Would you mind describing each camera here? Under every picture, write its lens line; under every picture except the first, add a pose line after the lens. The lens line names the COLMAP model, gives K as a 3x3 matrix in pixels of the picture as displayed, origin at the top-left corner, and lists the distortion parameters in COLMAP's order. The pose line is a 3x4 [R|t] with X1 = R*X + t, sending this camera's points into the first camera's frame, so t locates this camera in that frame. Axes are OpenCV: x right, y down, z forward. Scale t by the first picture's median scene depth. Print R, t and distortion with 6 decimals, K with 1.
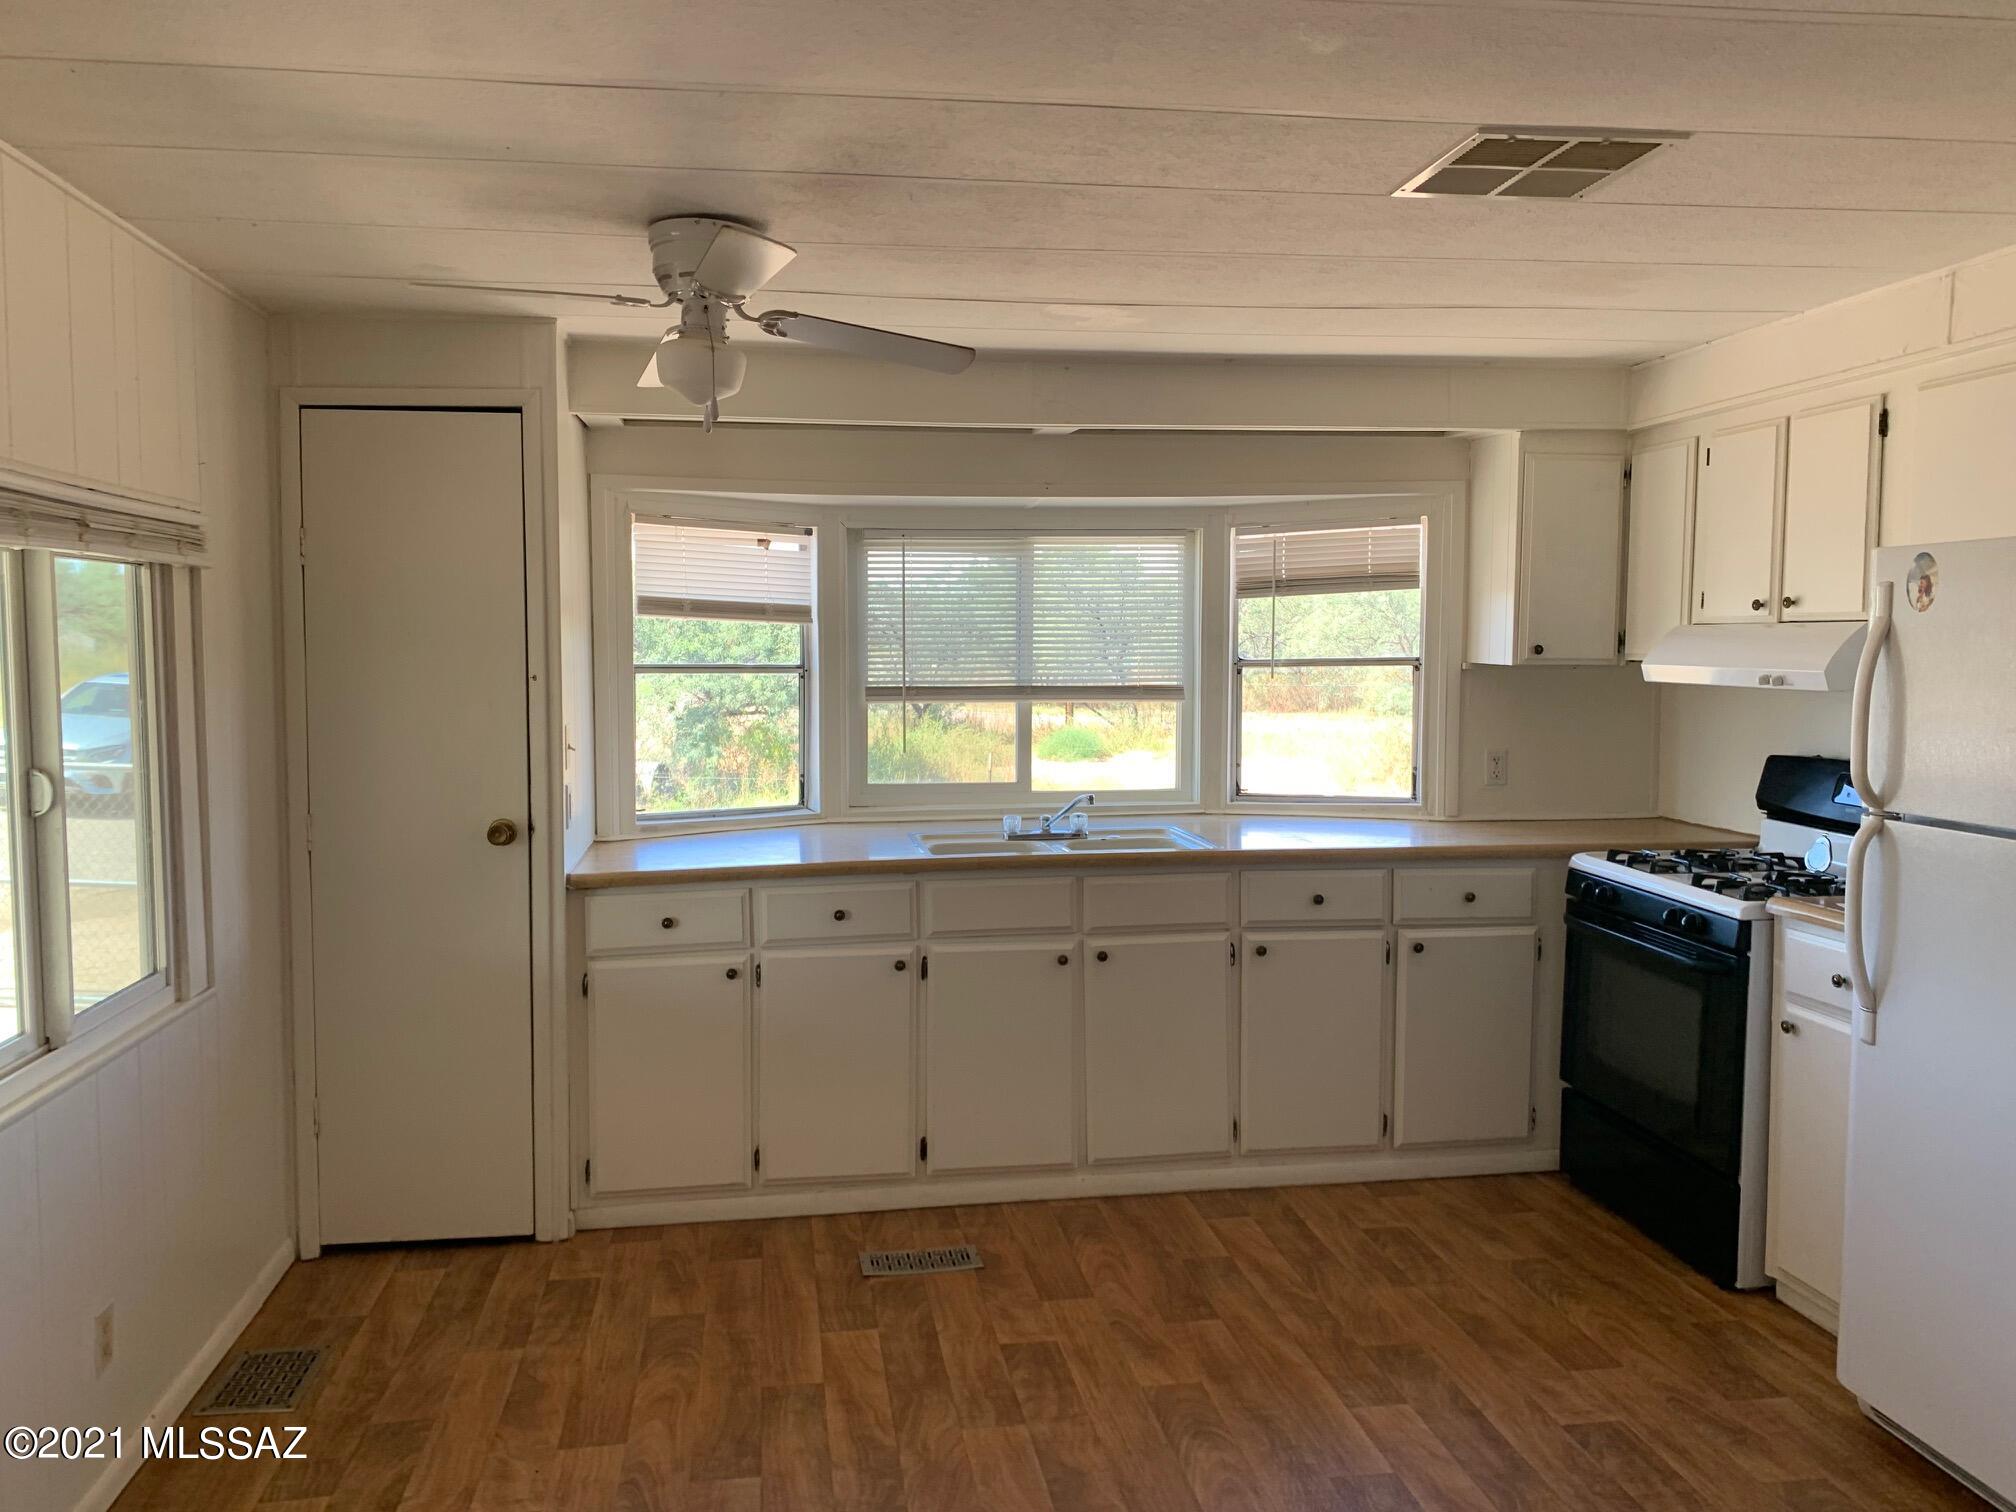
lens RADIAL K [[1550.2, 0, 973.4], [0, 1550.2, 733.7], [0, 0, 1]] dist [0.042330, -0.008830]
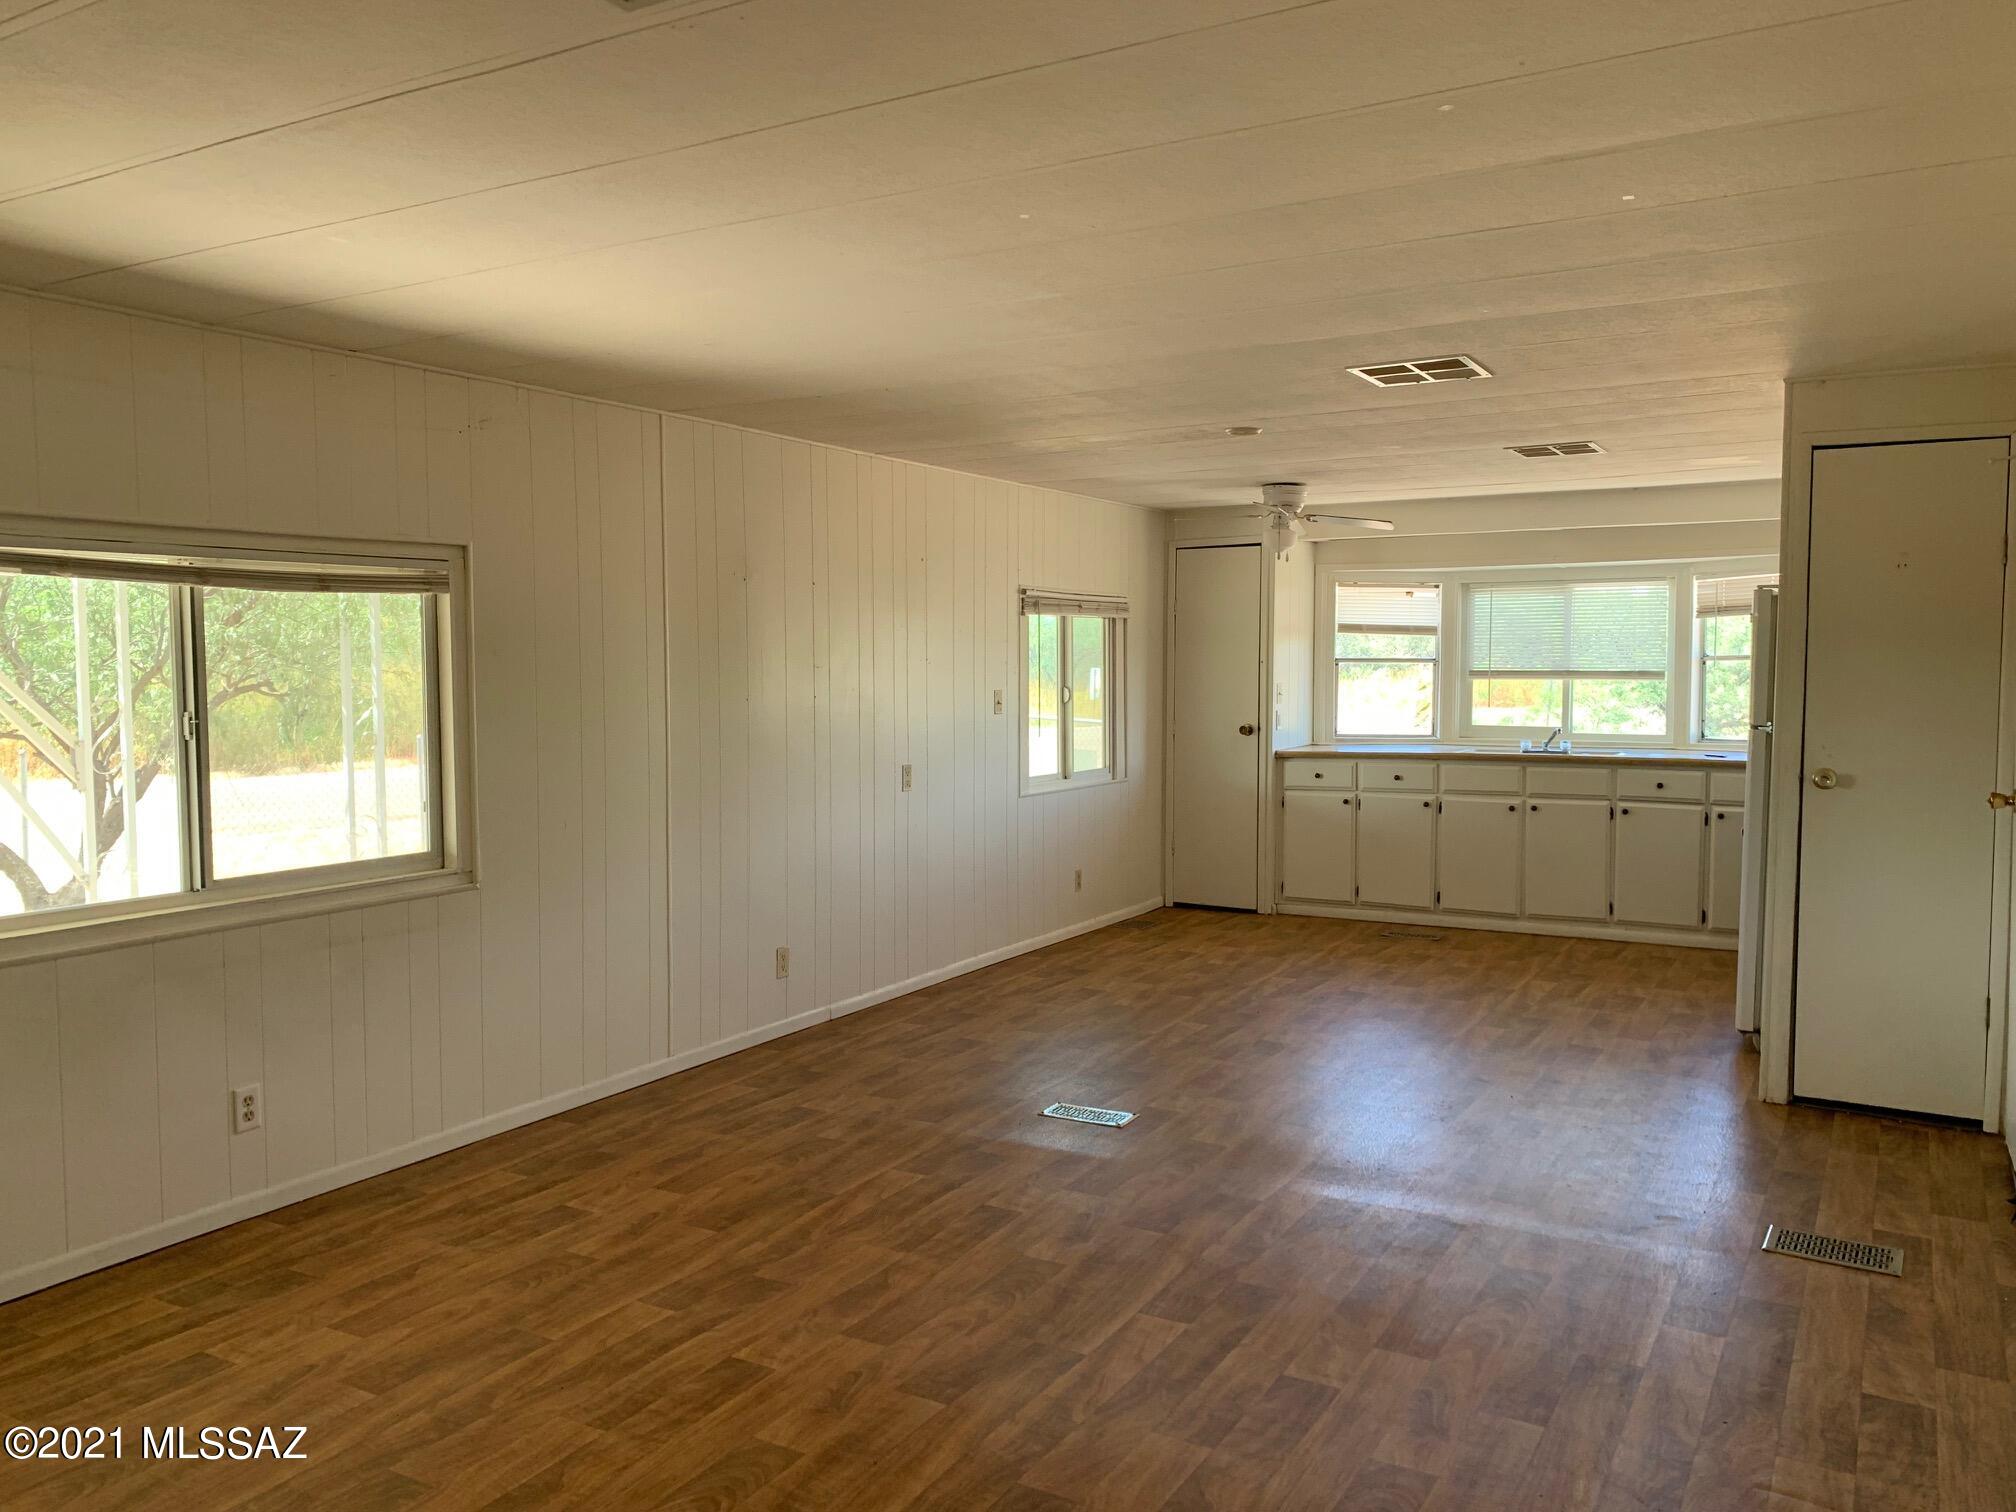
lens RADIAL K [[1526.3, 0, 1008.0], [0, 1526.3, 756.0], [0, 0, 1]] dist [0.074731, -0.004017]
pose [[0.787415, 0.041422, -0.615029, 0.740329], [-0.037550, 0.999110, 0.019216, 0.066362], [0.615278, 0.007964, 0.788270, -0.907105]]
